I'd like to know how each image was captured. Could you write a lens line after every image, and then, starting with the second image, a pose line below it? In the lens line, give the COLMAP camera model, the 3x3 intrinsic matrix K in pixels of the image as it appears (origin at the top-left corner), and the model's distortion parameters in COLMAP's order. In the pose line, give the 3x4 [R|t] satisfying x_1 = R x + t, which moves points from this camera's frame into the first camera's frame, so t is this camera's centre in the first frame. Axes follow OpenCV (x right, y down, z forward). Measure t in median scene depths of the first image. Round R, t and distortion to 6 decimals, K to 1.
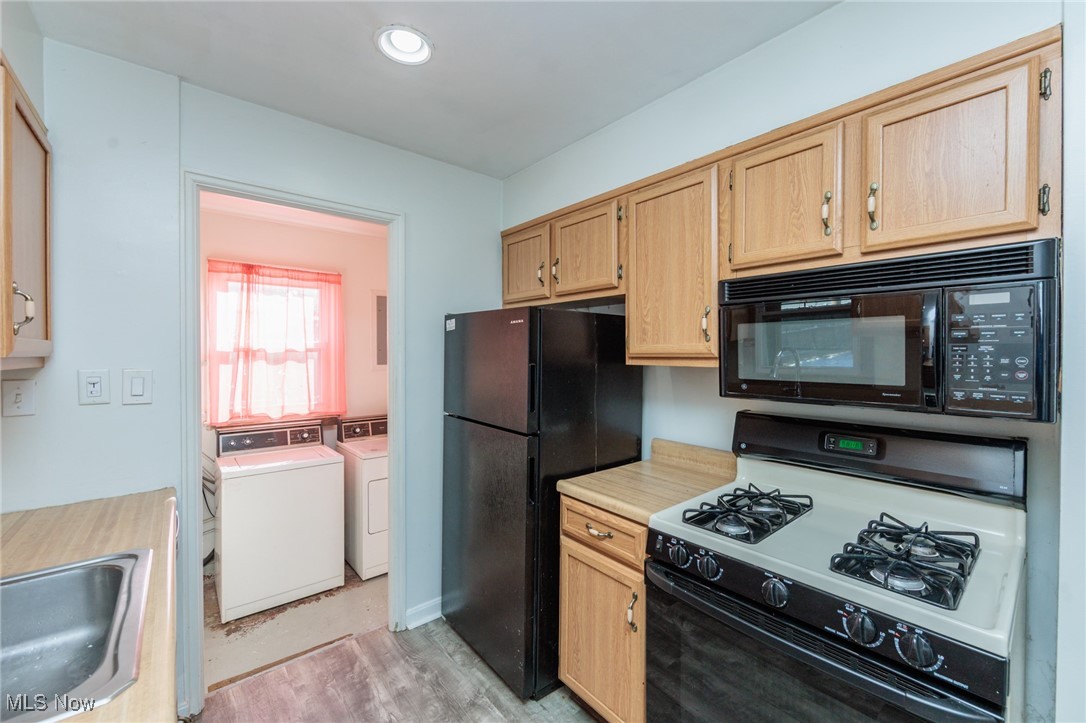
lens RADIAL K [[427.1, 0, 538.6], [0, 427.1, 357.9], [0, 0, 1]] dist [-0.003284, -0.000472]
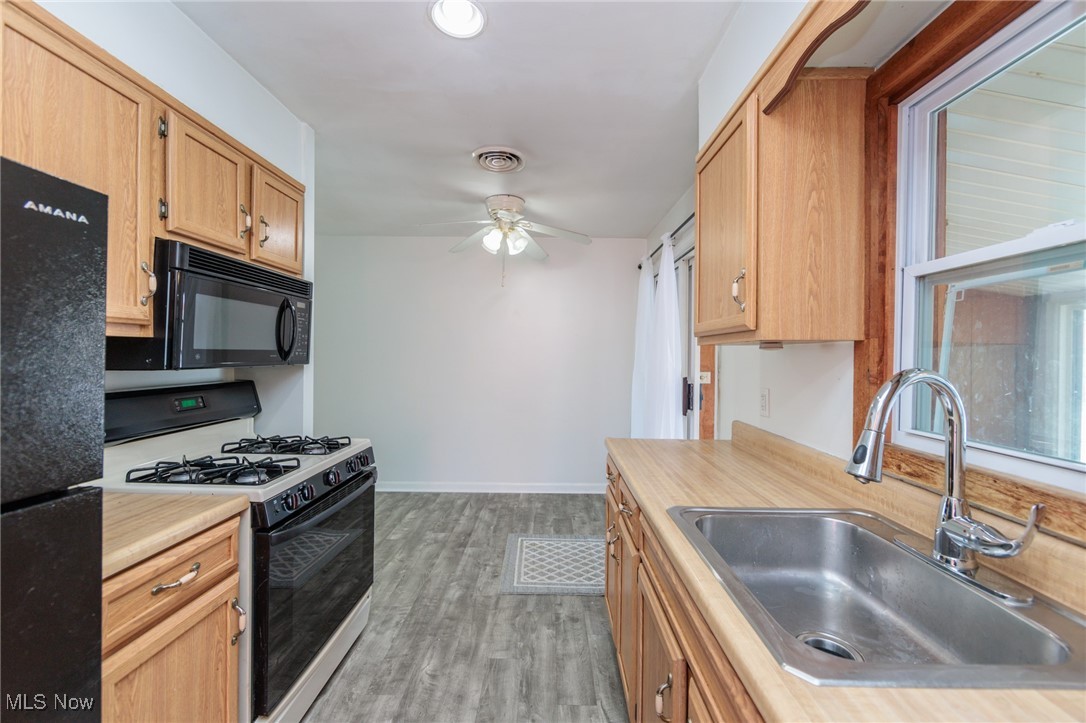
lens RADIAL K [[427.1, 0, 542.6], [0, 427.1, 353.8], [0, 0, 1]] dist [-0.003284, -0.000472]
pose [[-0.748760, -0.009594, 0.662772, -0.292713], [-0.005971, 0.999952, 0.007730, 0.017854], [-0.662814, 0.001830, -0.748782, 0.451394]]
